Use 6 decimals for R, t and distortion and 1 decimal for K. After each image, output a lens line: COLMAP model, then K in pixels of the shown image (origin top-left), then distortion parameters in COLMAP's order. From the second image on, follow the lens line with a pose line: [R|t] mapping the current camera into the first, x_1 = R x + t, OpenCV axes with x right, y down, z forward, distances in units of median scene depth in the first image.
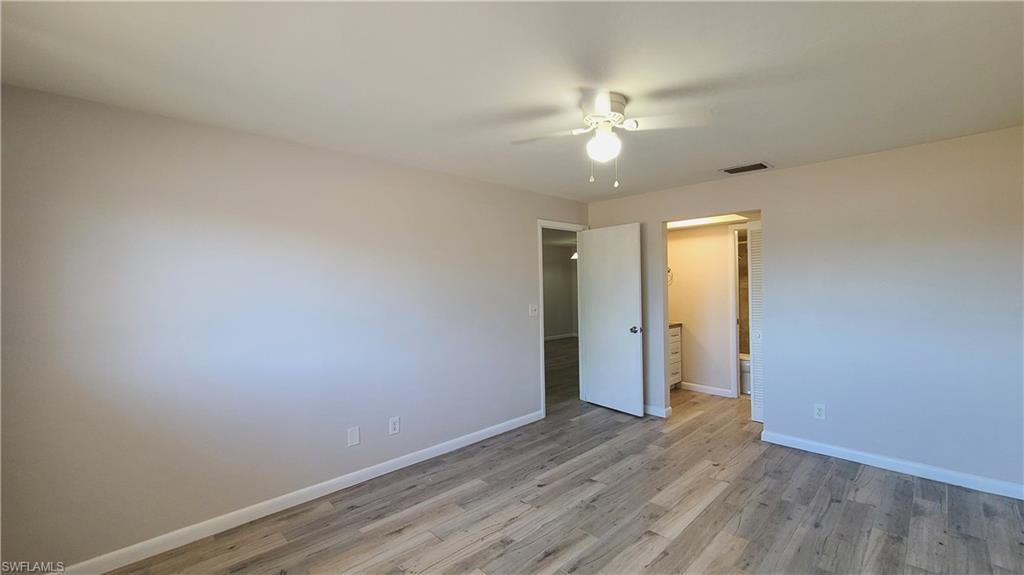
lens RADIAL K [[422.8, 0, 512.0], [0, 422.8, 287.5], [0, 0, 1]] dist [0.000449, 0.000021]
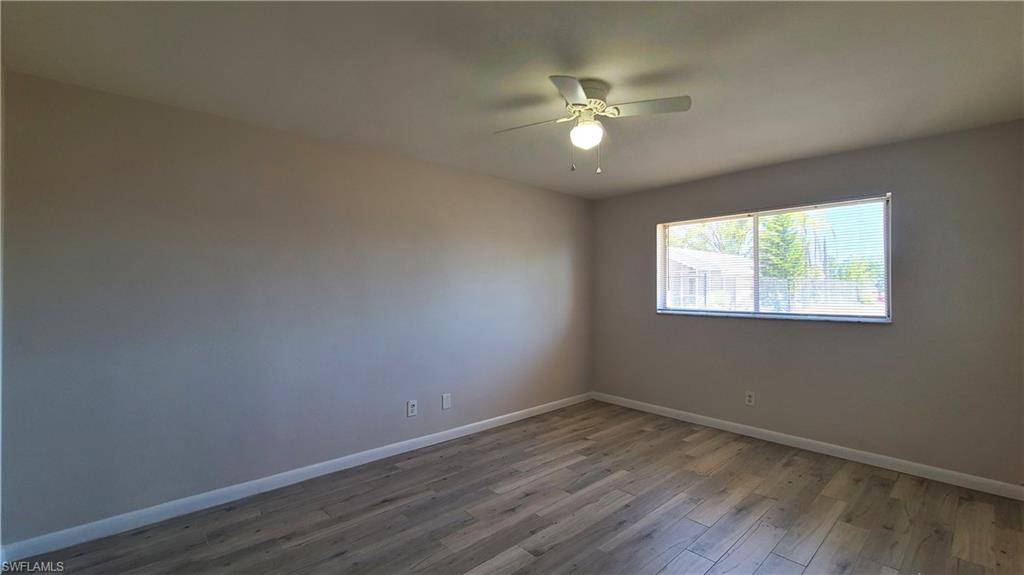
lens RADIAL K [[422.8, 0, 512.0], [0, 422.8, 287.5], [0, 0, 1]] dist [0.000449, 0.000021]
pose [[-0.998972, 0.015651, 0.042532, 0.347191], [0.015583, 0.999877, -0.001921, 0.030963], [-0.042557, -0.001256, -0.999093, 1.961354]]
